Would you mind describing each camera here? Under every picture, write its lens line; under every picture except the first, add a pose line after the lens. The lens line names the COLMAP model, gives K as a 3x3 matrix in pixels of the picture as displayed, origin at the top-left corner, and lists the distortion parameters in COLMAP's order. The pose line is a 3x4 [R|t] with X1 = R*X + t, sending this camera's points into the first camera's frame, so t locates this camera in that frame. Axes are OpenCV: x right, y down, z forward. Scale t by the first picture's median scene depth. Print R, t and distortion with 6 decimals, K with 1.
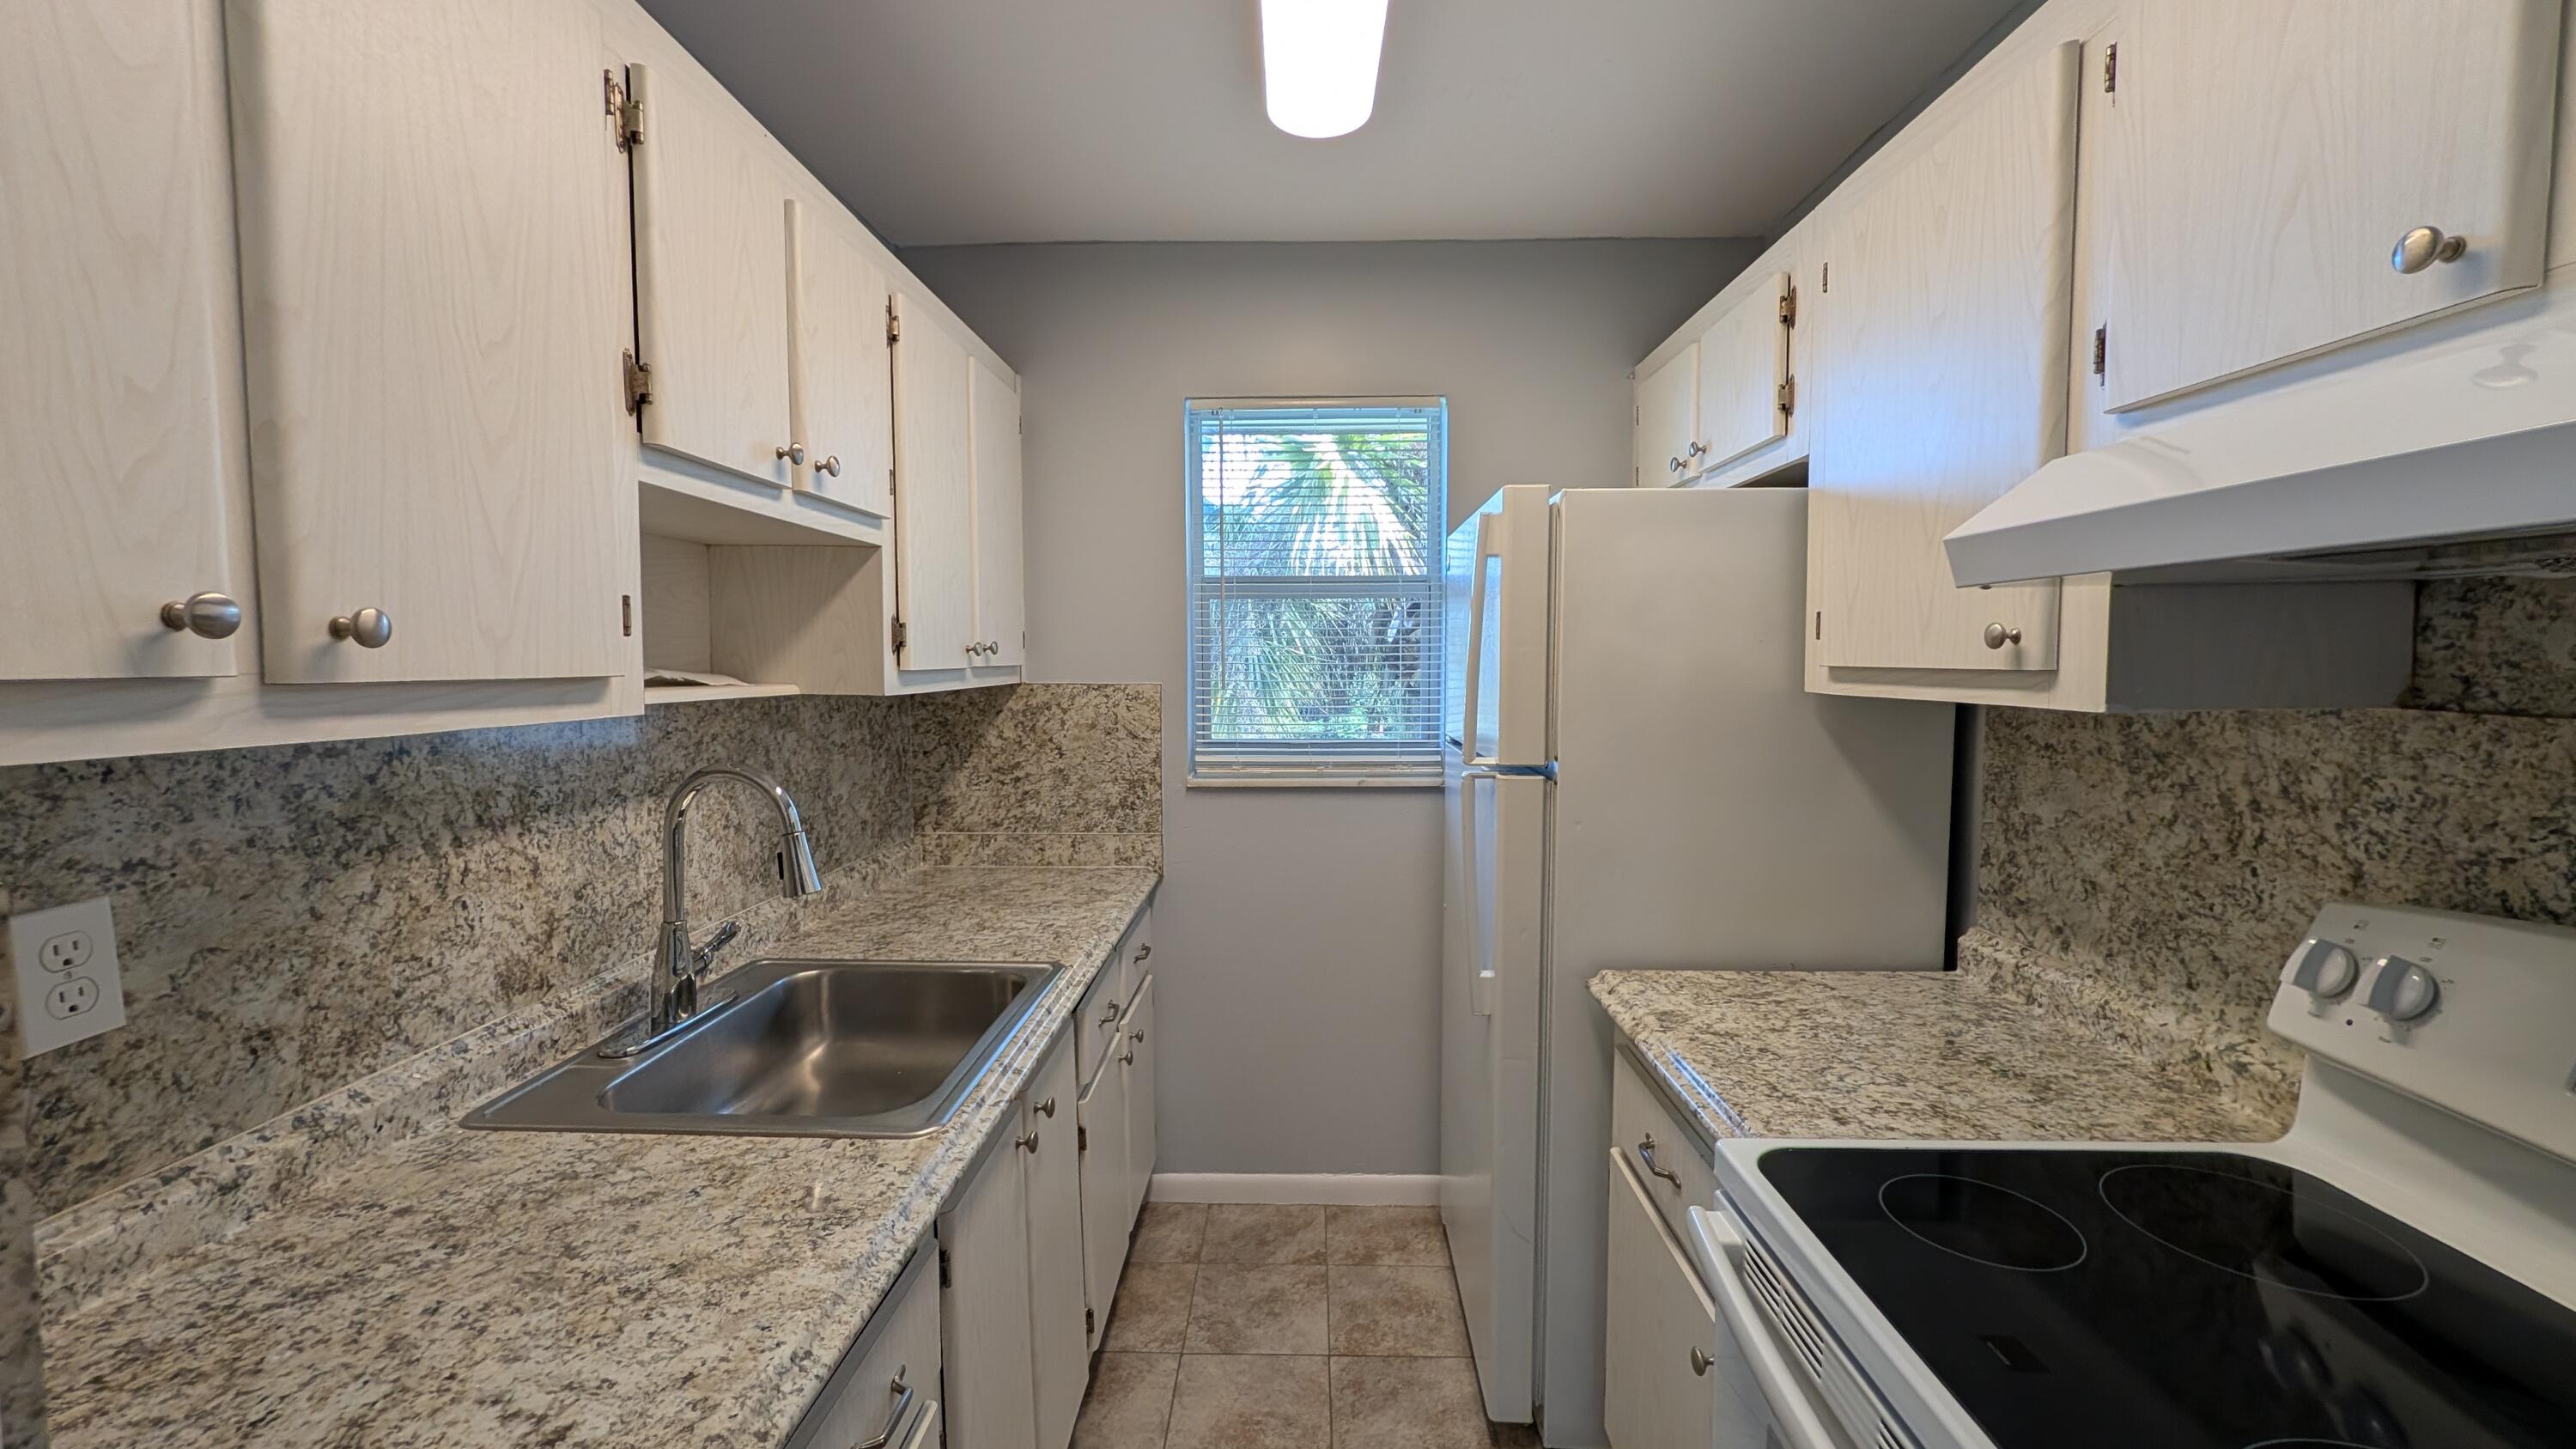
lens RADIAL K [[988.9, 0, 1288.0], [0, 988.9, 724.5], [0, 0, 1]] dist [-0.000122, 0.000381]
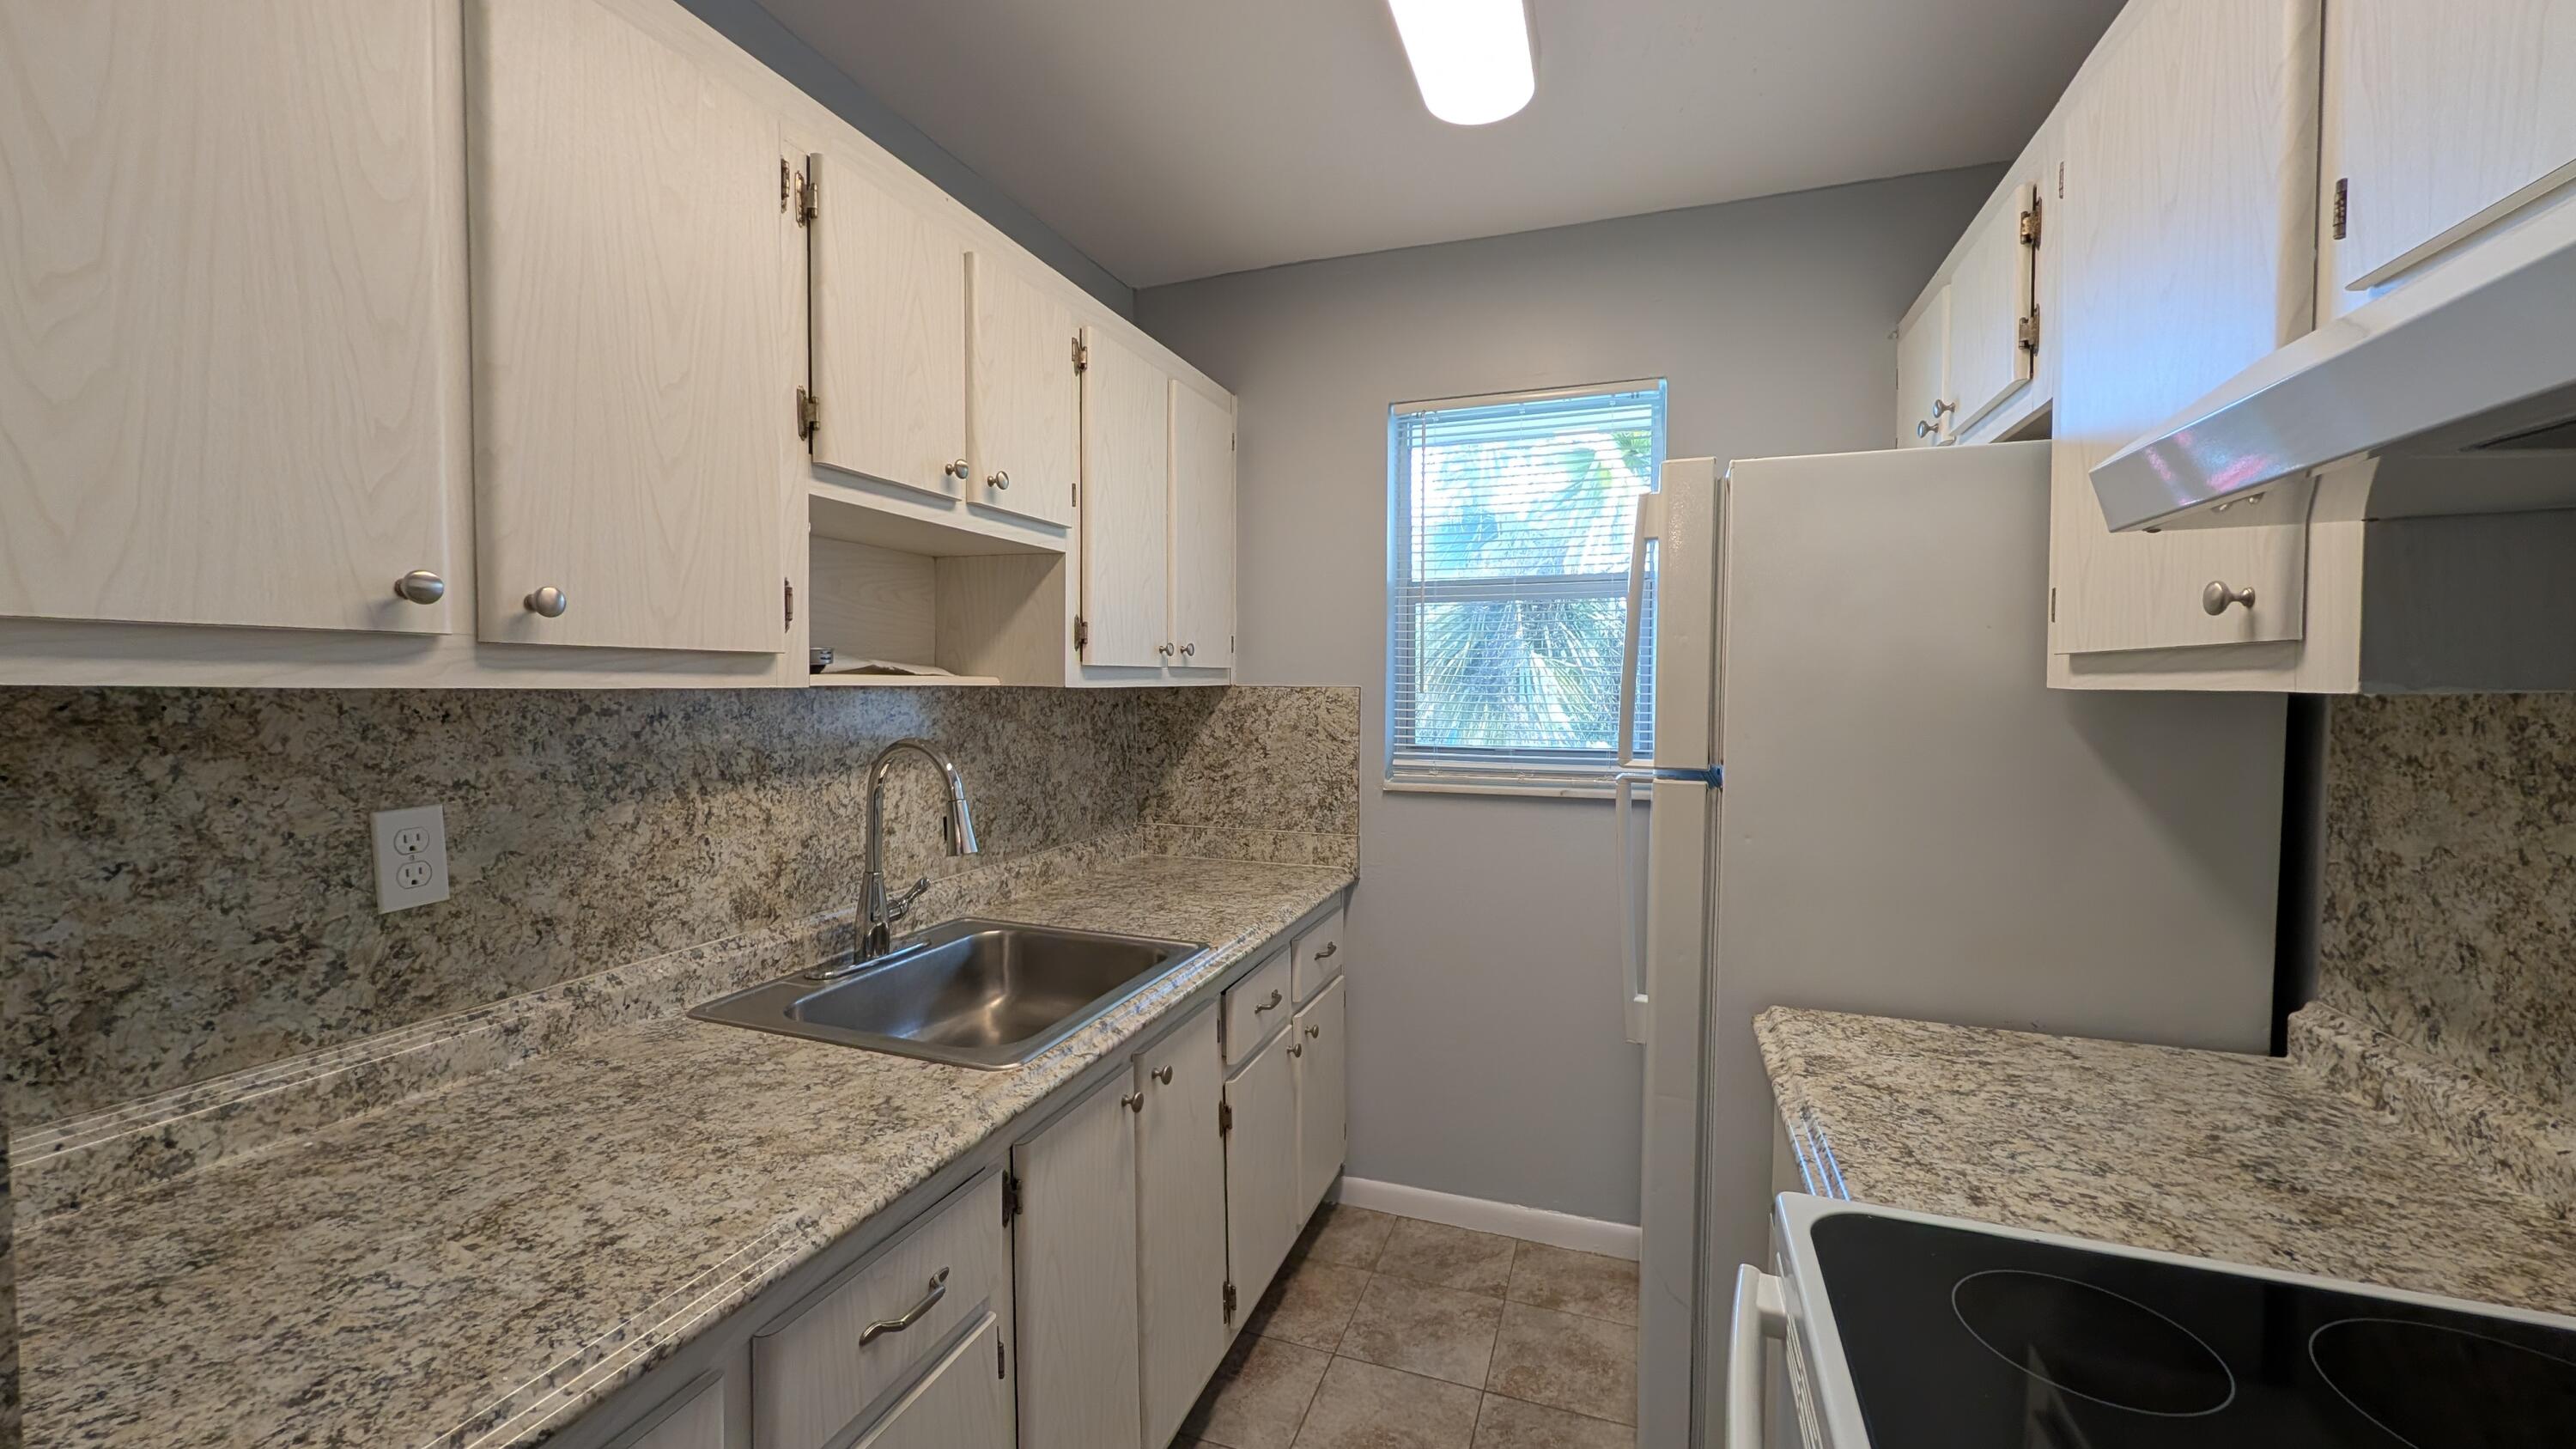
lens RADIAL K [[988.9, 0, 1288.0], [0, 988.9, 724.5], [0, 0, 1]] dist [-0.000122, 0.000381]
pose [[0.947633, 0.018339, -0.318834, 0.217694], [-0.026142, 0.999454, -0.020212, 0.033745], [0.318290, 0.027489, 0.947595, 0.034527]]
